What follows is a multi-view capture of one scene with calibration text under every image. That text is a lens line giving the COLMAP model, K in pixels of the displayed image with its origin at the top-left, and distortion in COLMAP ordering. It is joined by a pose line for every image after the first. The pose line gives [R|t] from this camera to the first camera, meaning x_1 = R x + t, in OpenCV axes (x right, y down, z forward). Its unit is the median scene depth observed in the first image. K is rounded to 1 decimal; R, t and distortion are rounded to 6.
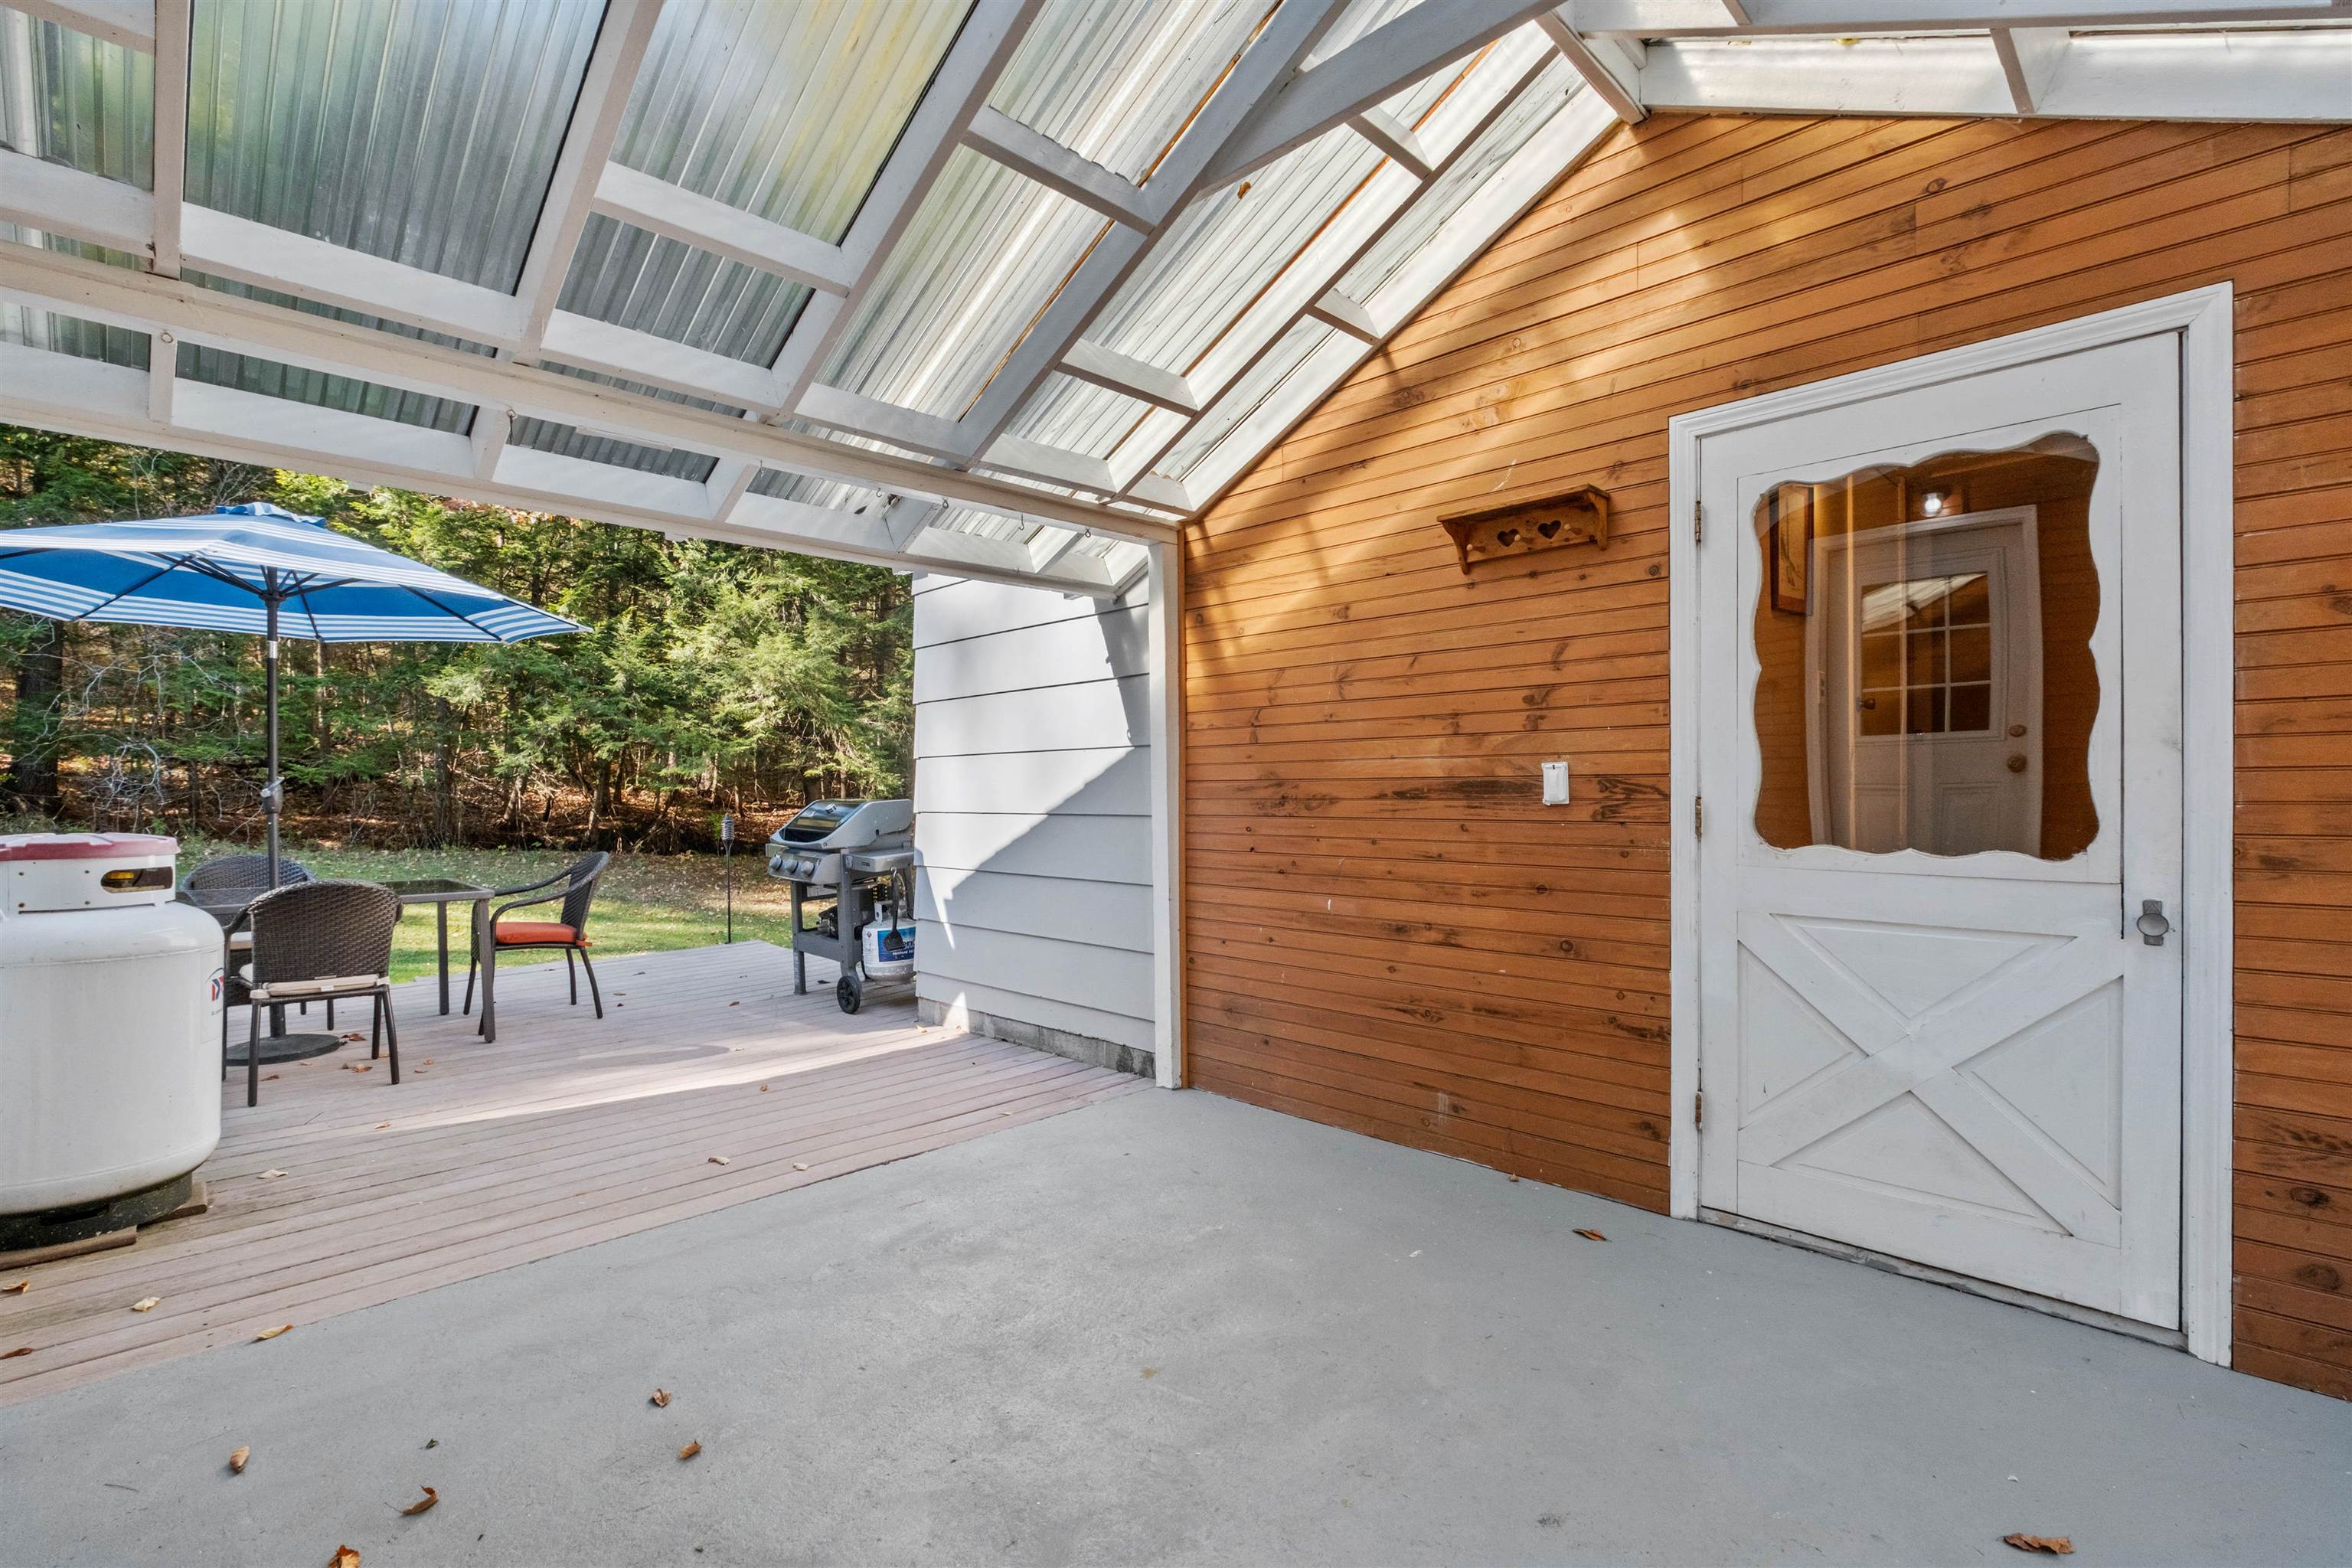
lens RADIAL K [[1038.3, 0, 1180.0], [0, 1038.3, 790.9], [0, 0, 1]] dist [-0.005025, 0.001103]
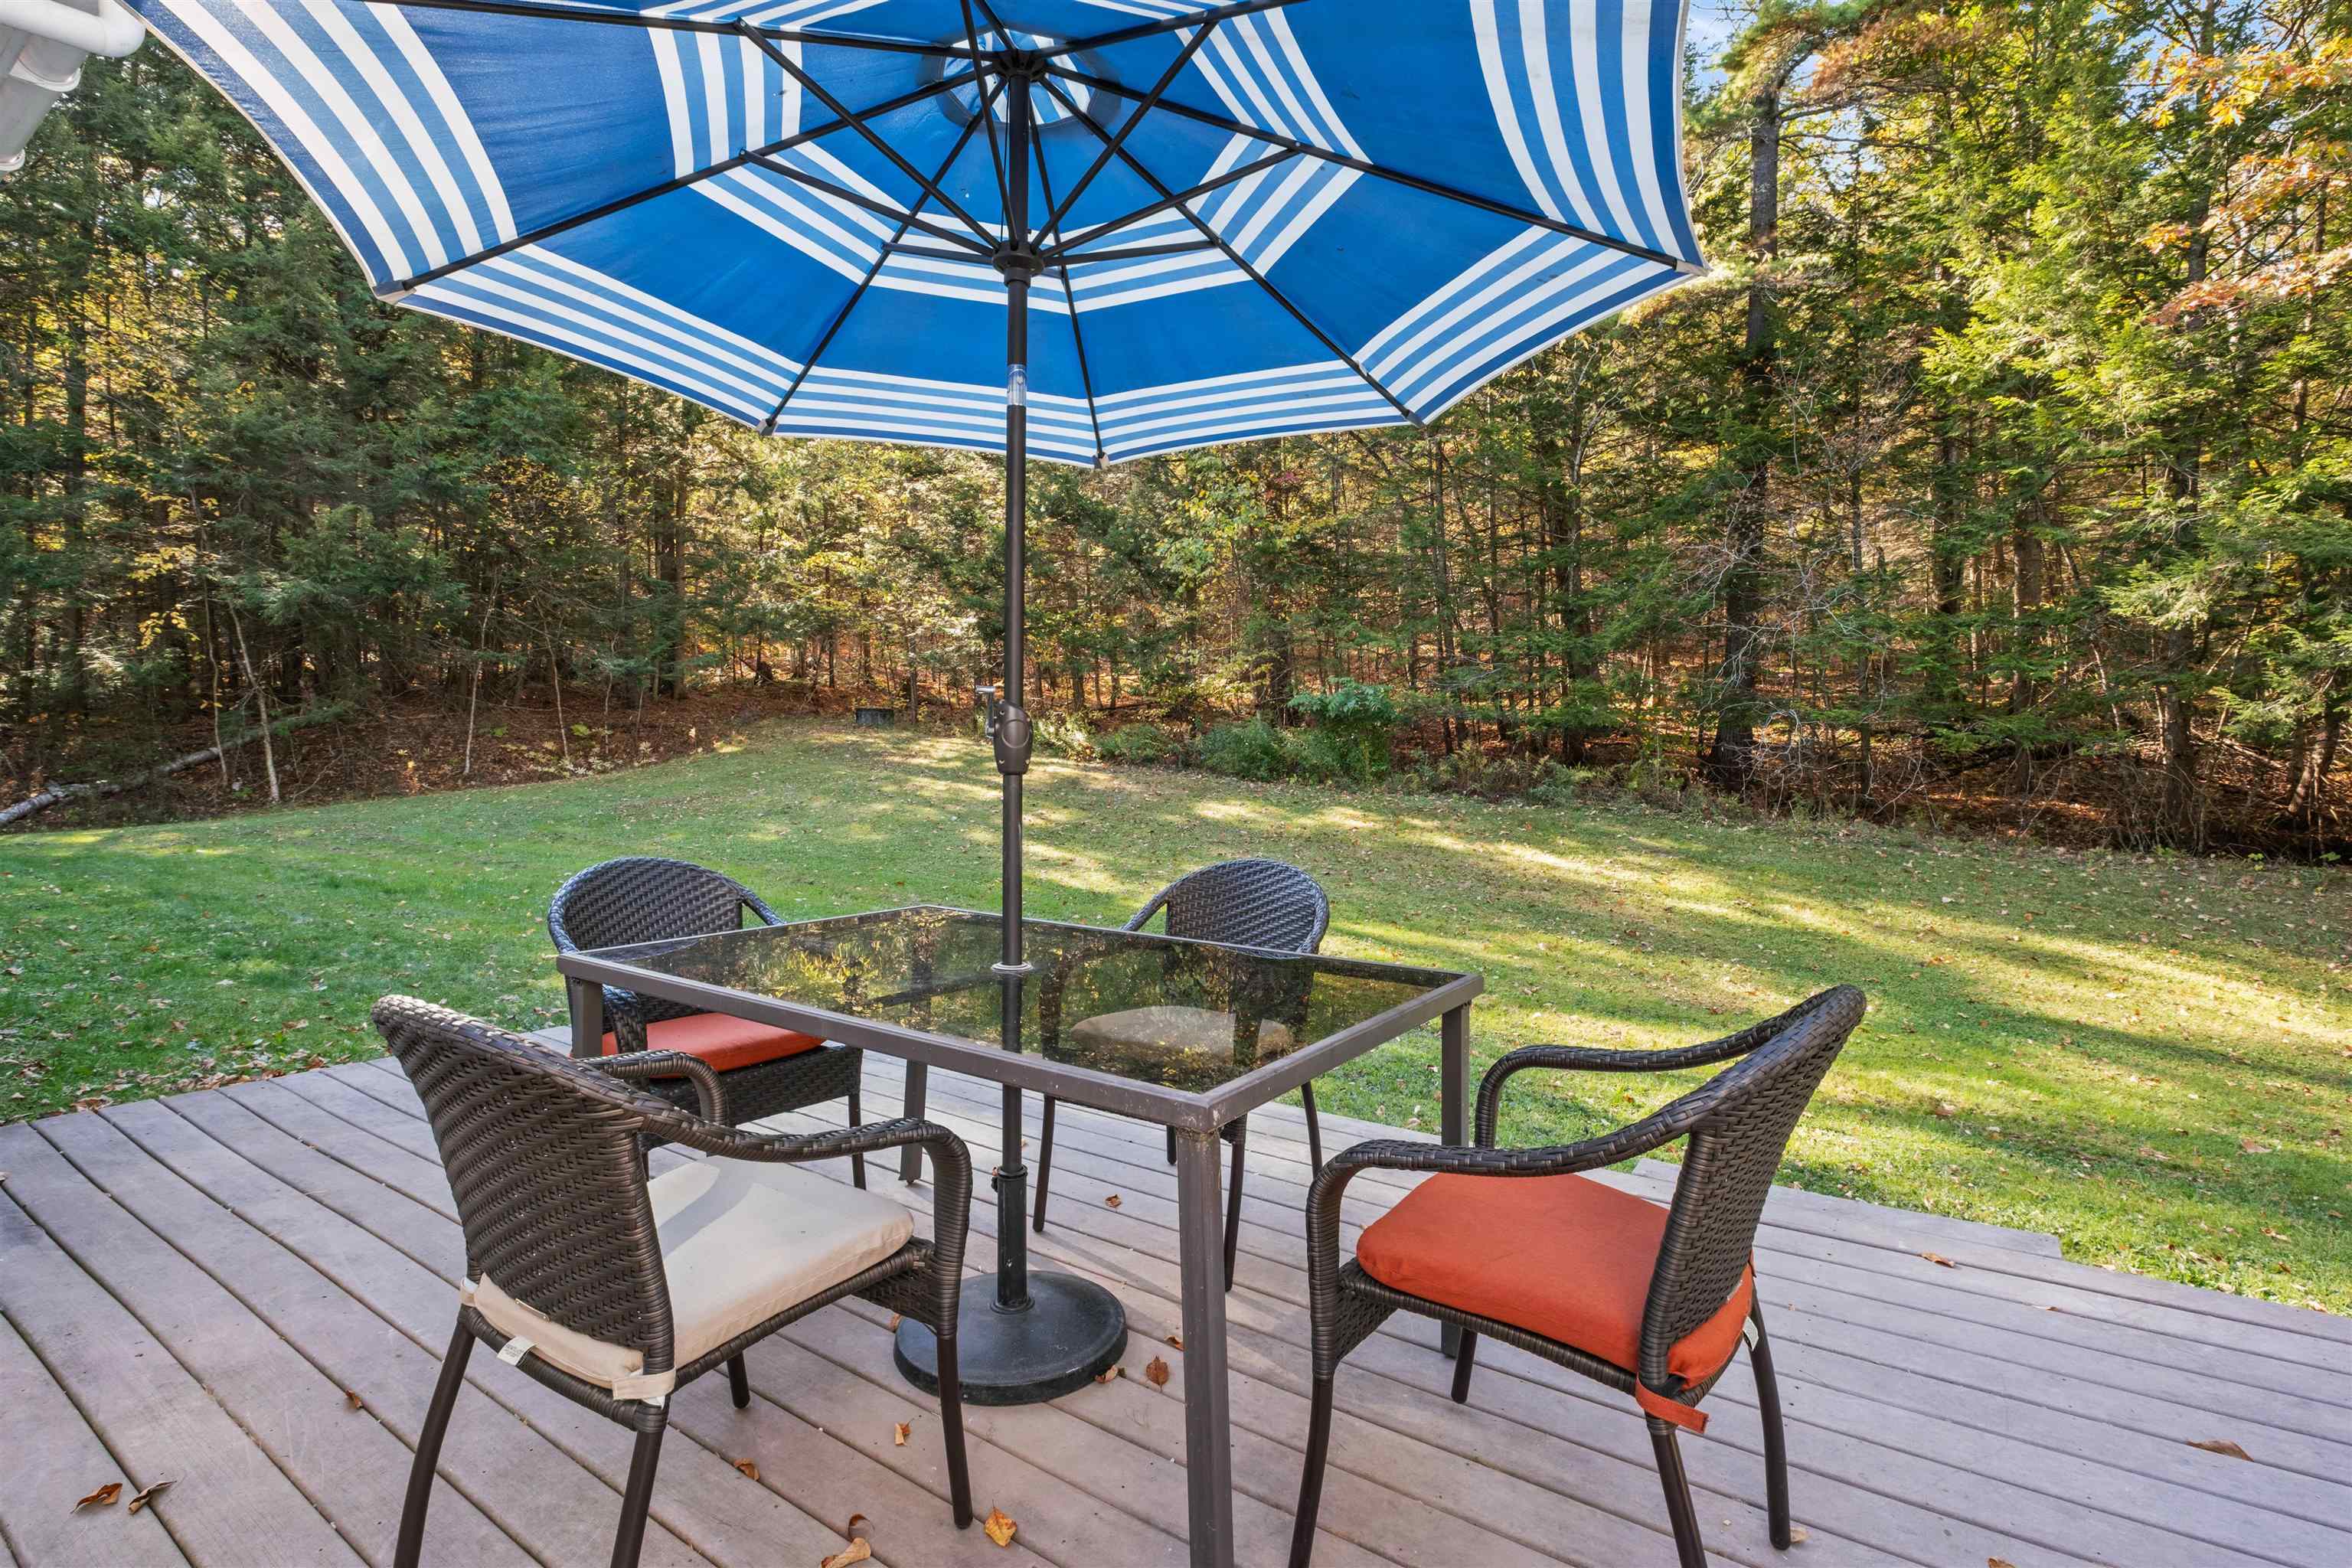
lens RADIAL K [[1121.5, 0, 1196.0], [0, 1121.5, 778.5], [0, 0, 1]] dist [0.001441, 0.000093]
pose [[0.162760, 0.011325, -0.986601, -0.113691], [-0.006879, 0.999923, 0.010343, 0.005985], [0.986642, 0.005104, 0.162825, 0.302217]]
